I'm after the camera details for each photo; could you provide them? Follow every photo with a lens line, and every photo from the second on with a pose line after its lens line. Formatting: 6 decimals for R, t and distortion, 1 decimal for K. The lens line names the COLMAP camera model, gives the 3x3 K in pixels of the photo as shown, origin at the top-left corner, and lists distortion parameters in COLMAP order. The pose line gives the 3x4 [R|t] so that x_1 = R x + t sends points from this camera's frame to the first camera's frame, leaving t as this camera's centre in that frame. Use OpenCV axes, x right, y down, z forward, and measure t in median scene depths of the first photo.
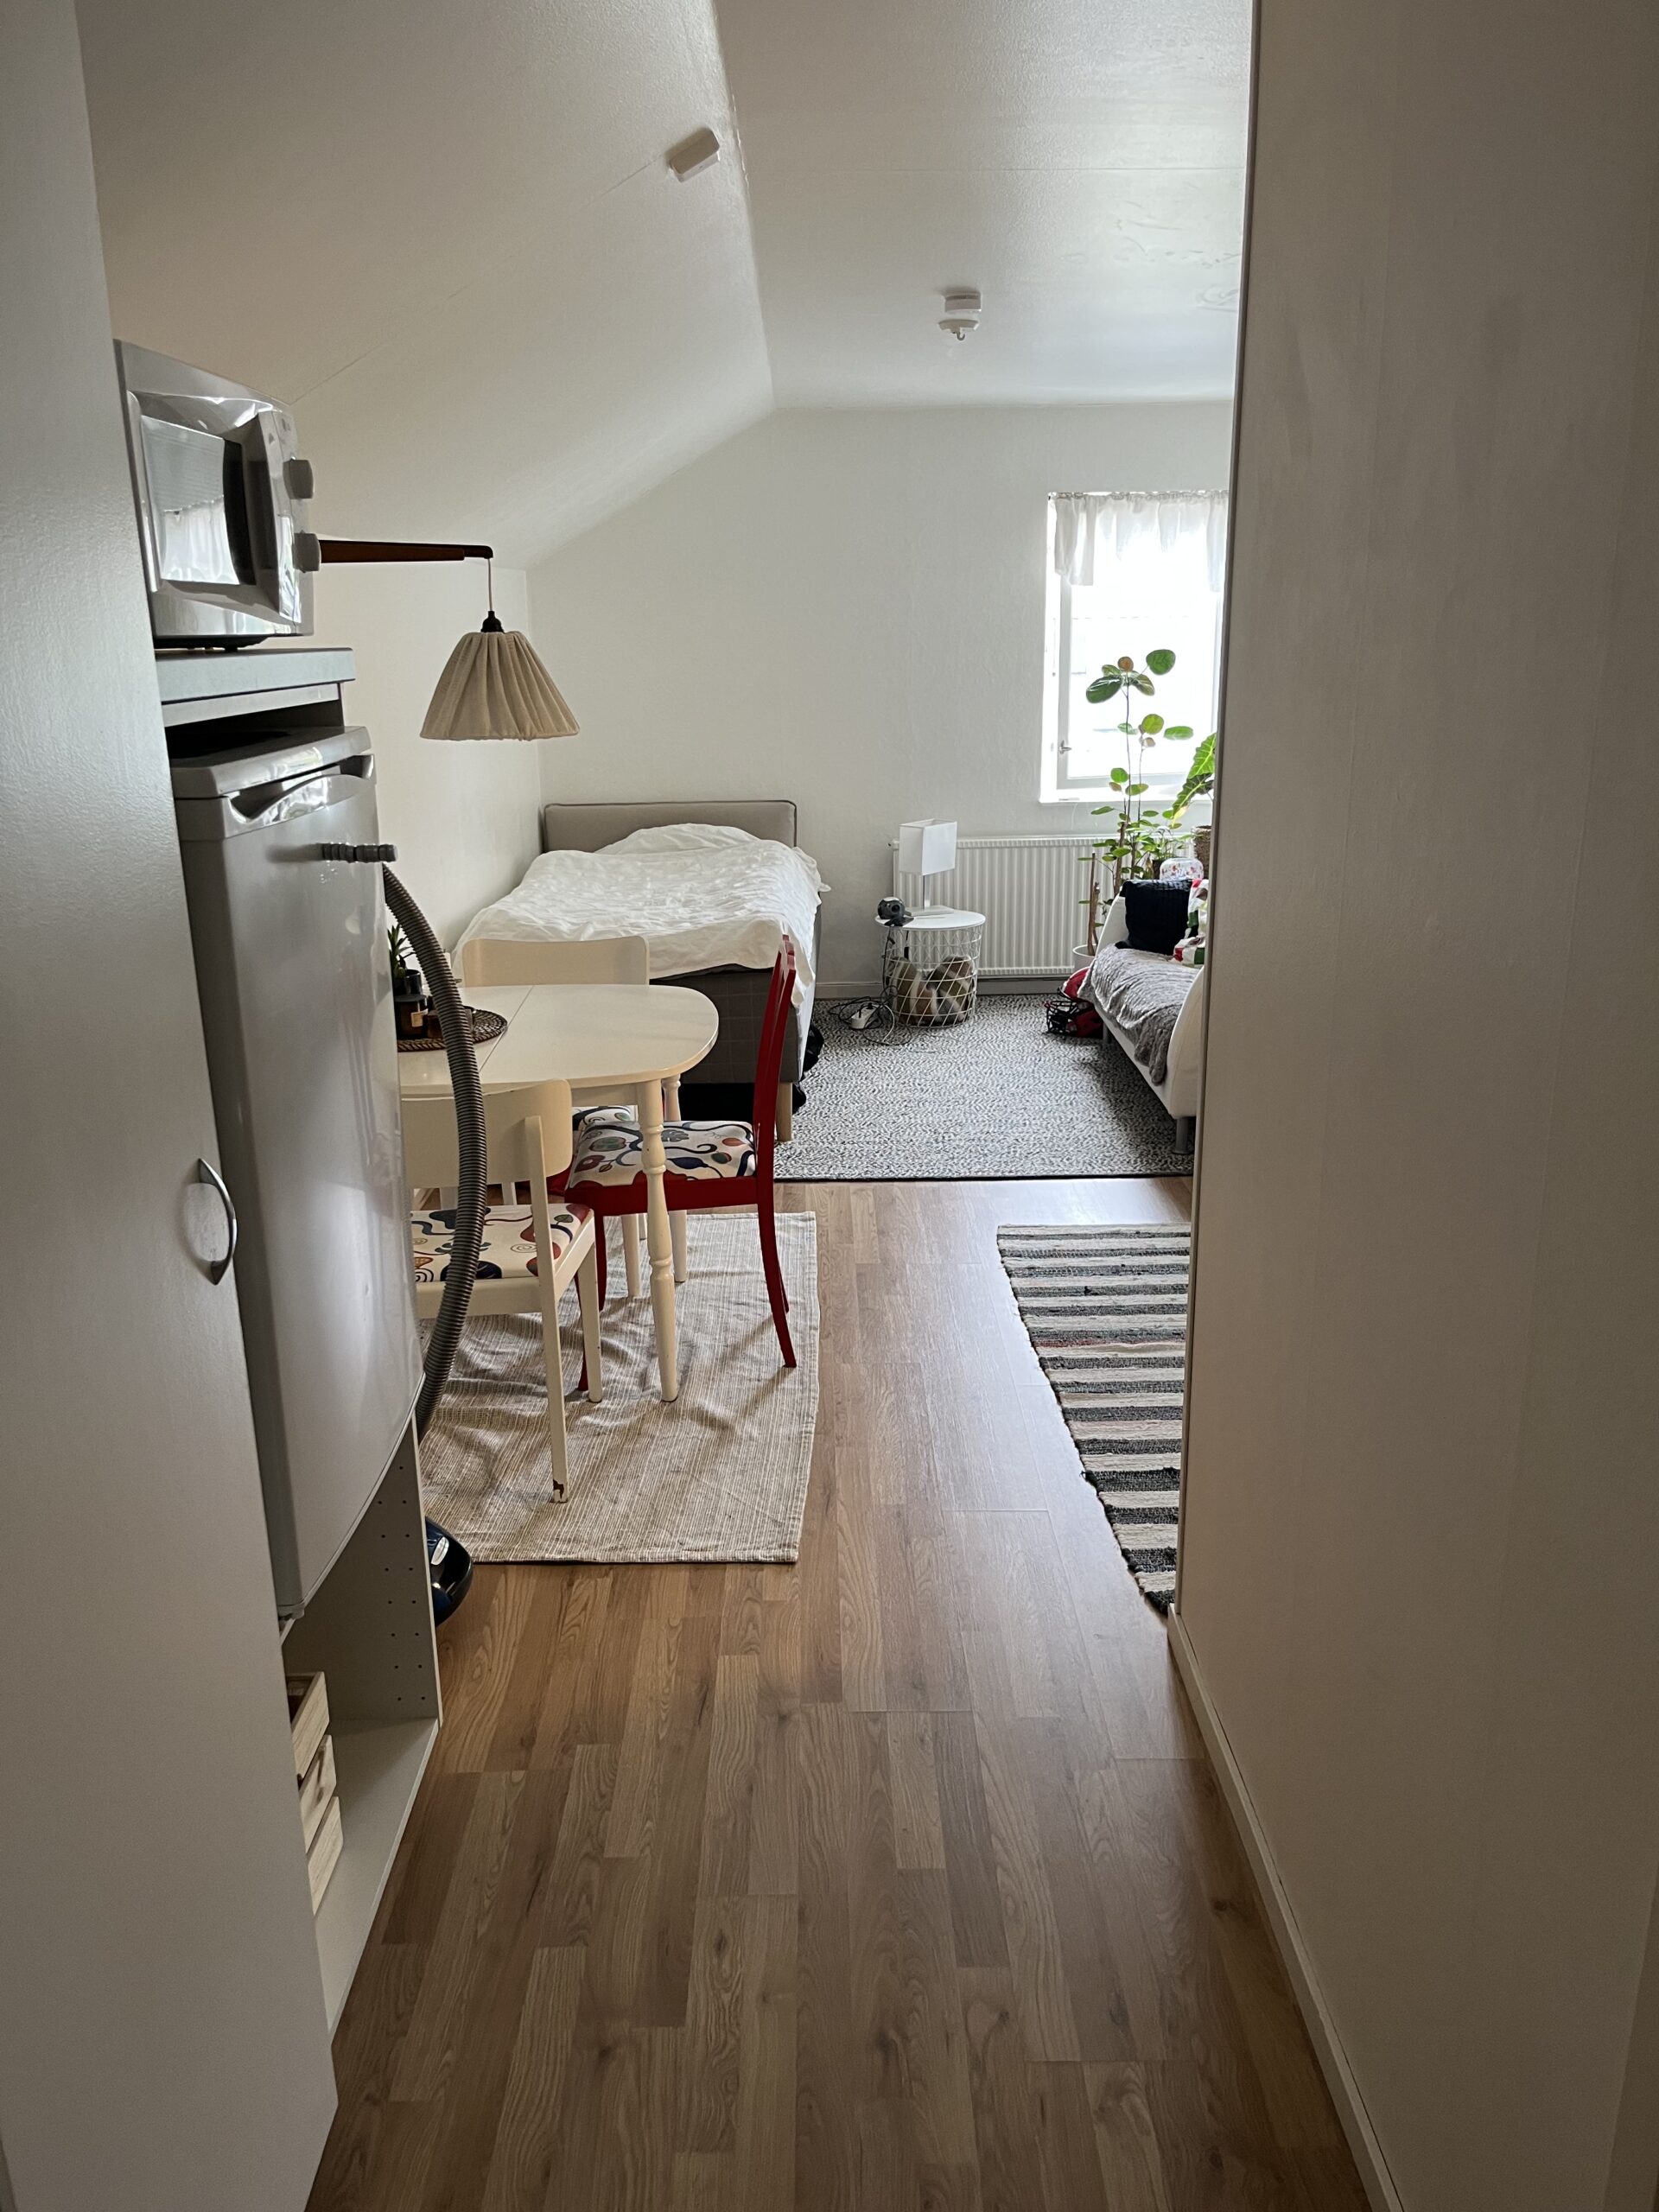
lens RADIAL K [[1663.0, 0, 833.5], [0, 1663.0, 1103.3], [0, 0, 1]] dist [0.029739, 0.009968]
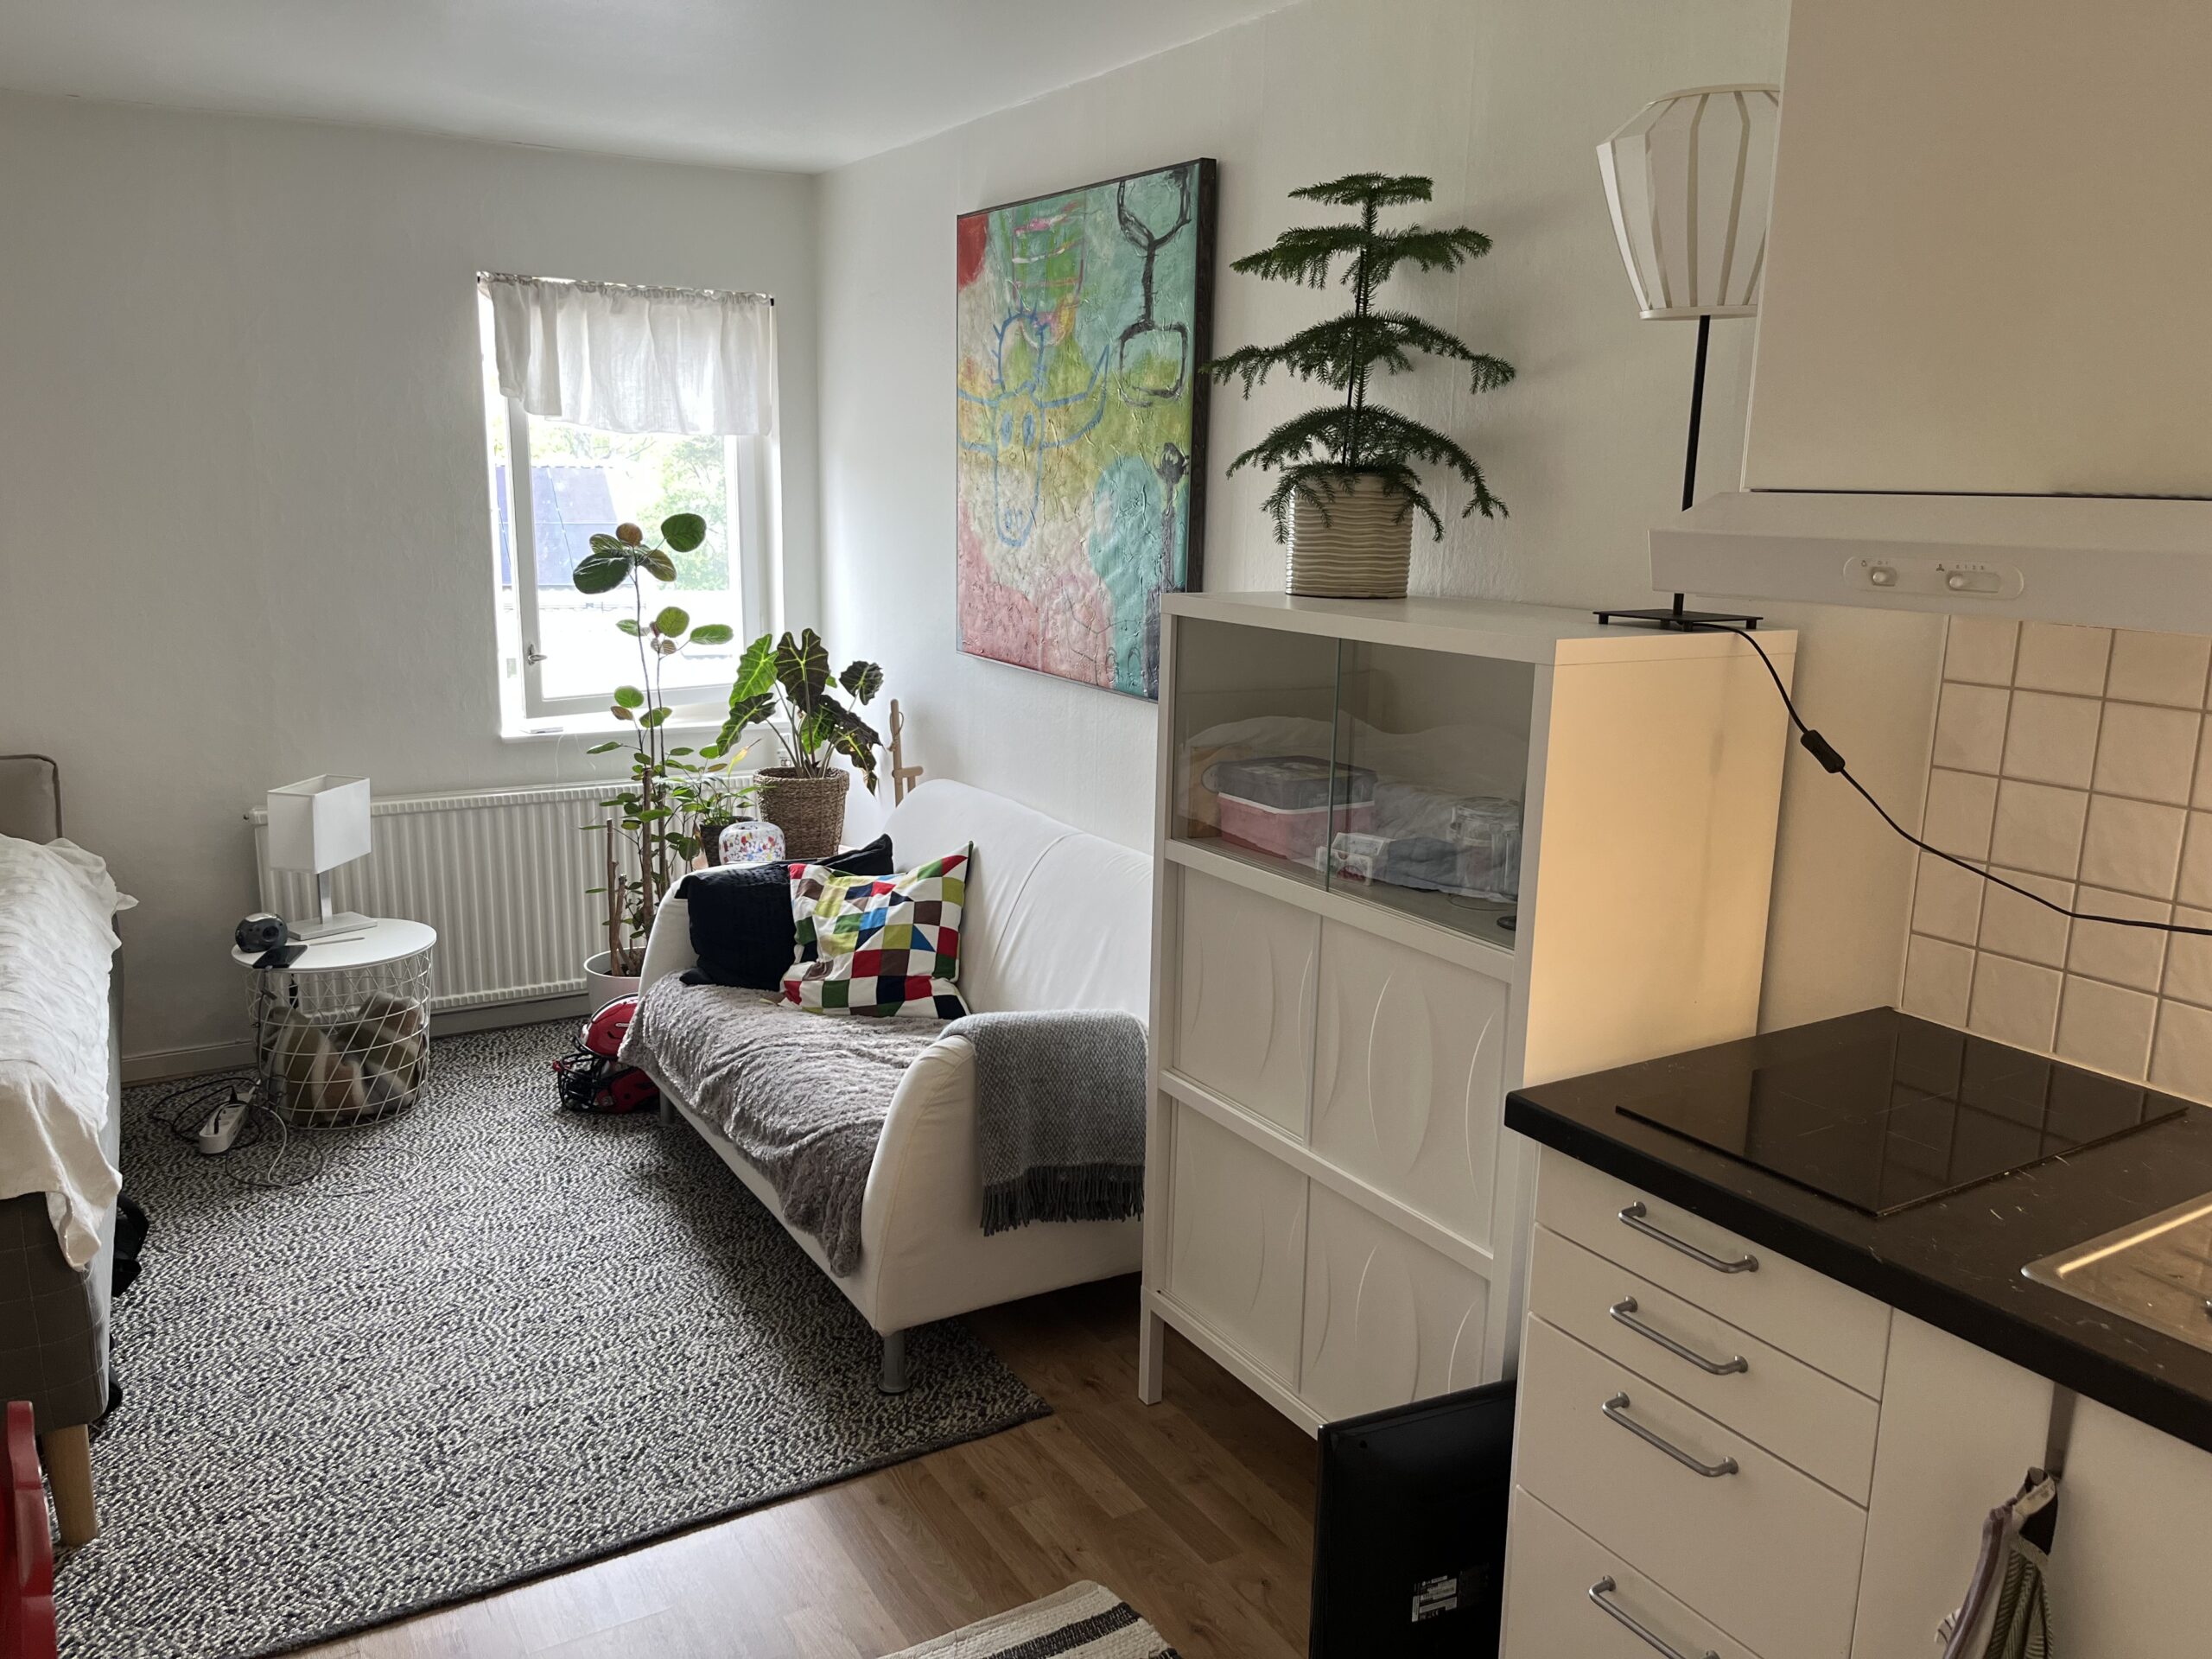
lens RADIAL K [[1663.0, 0, 1110.3], [0, 1663.0, 830.3], [0, 0, 1]] dist [0.029739, 0.009968]
pose [[0.863609, -0.076217, 0.498368, 0.000960], [0.112413, 0.992732, -0.042975, -0.095455], [-0.491470, 0.093137, 0.865900, 0.338490]]
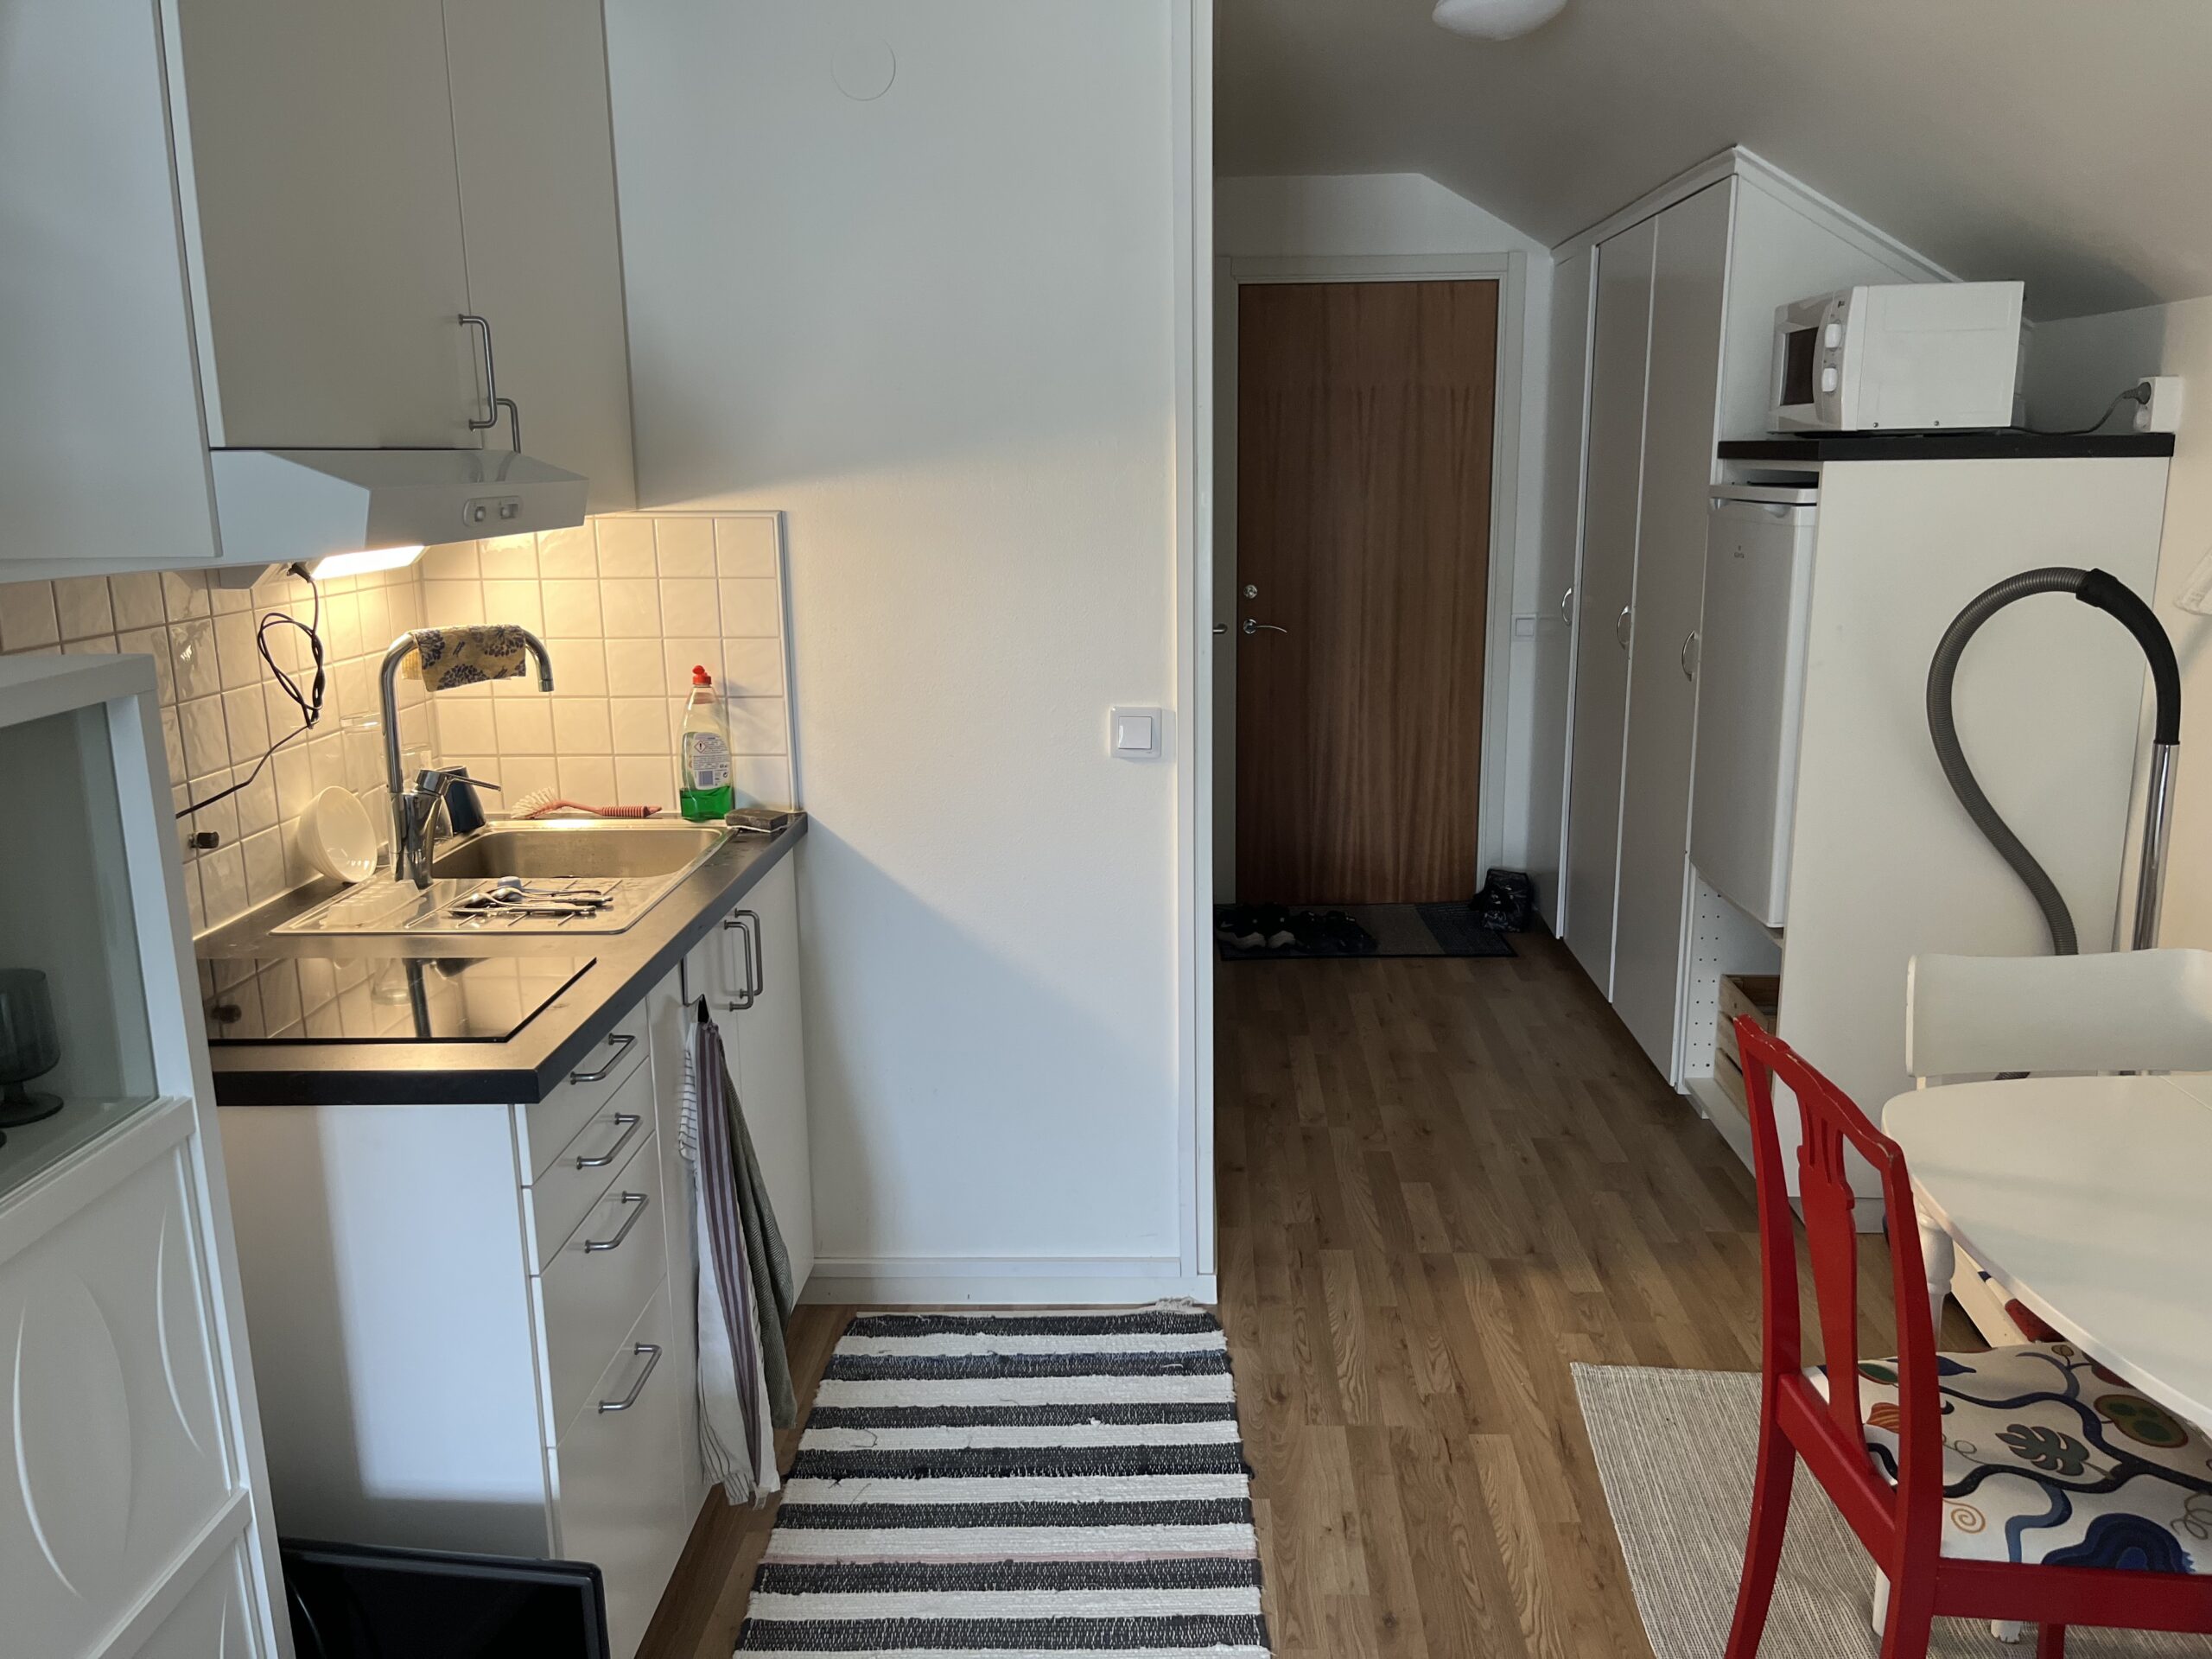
lens RADIAL K [[1663.0, 0, 1122.9], [0, 1663.0, 809.8], [0, 0, 1]] dist [0.029739, 0.009968]
pose [[-0.998086, 0.013629, 0.060322, 0.072299], [0.041046, 0.875585, 0.481317, -0.203938], [-0.046258, 0.482871, -0.874469, 0.699736]]
